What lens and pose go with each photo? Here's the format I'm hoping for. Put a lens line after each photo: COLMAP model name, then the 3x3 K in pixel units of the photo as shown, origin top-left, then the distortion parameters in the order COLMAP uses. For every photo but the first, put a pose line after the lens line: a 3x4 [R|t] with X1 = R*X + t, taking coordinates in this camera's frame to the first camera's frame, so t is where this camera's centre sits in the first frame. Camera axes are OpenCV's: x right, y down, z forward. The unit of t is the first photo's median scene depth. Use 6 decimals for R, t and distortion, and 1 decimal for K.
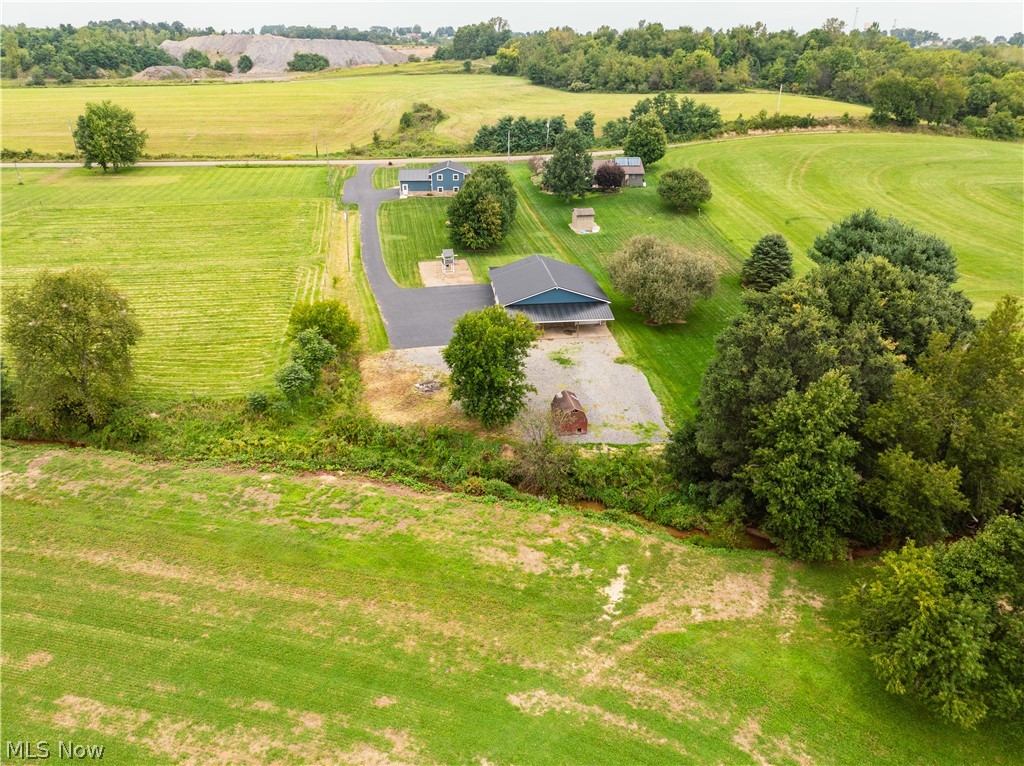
lens RADIAL K [[720.4, 0, 512.4], [0, 720.4, 381.2], [0, 0, 1]] dist [-0.035390, -0.003589]
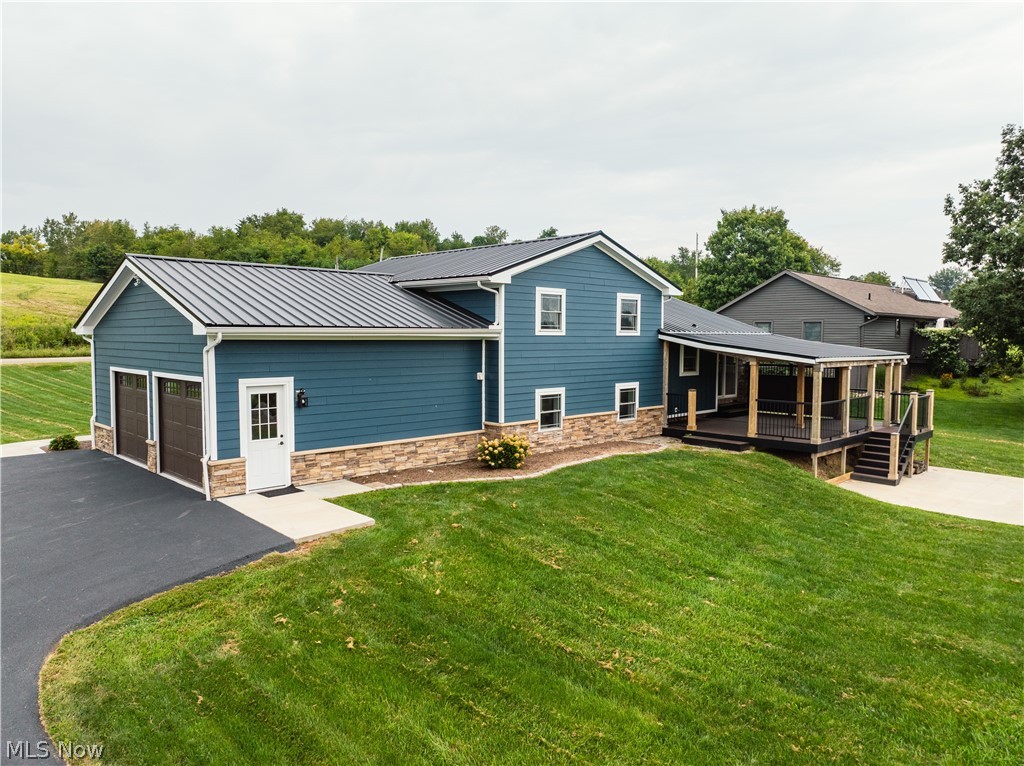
lens RADIAL K [[720.4, 0, 506.9], [0, 720.4, 382.6], [0, 0, 1]] dist [-0.035390, -0.003589]
pose [[0.753728, -0.039218, 0.656015, -0.139913], [0.272939, 0.926737, -0.258191, -0.181524], [-0.597828, 0.373658, 0.709212, 0.688540]]
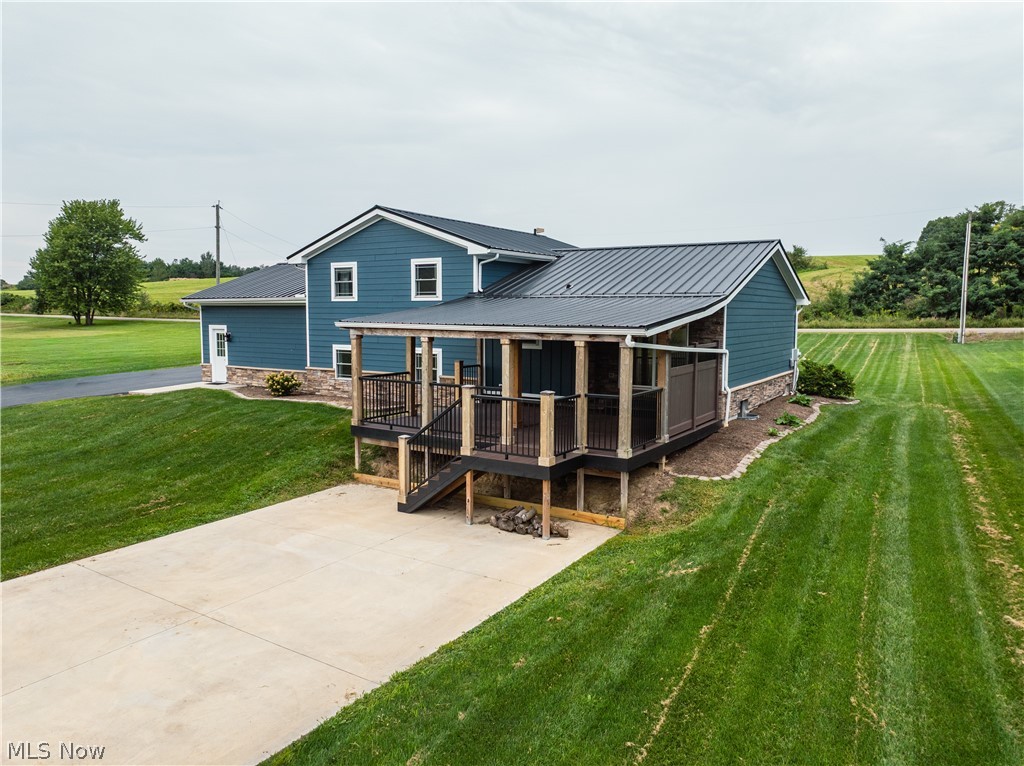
lens RADIAL K [[720.4, 0, 511.8], [0, 720.4, 382.9], [0, 0, 1]] dist [-0.035390, -0.003589]
pose [[0.810248, 0.061915, -0.582807, 0.011247], [-0.251103, 0.935187, -0.249746, -0.176082], [0.529571, 0.348701, 0.773280, 0.679931]]
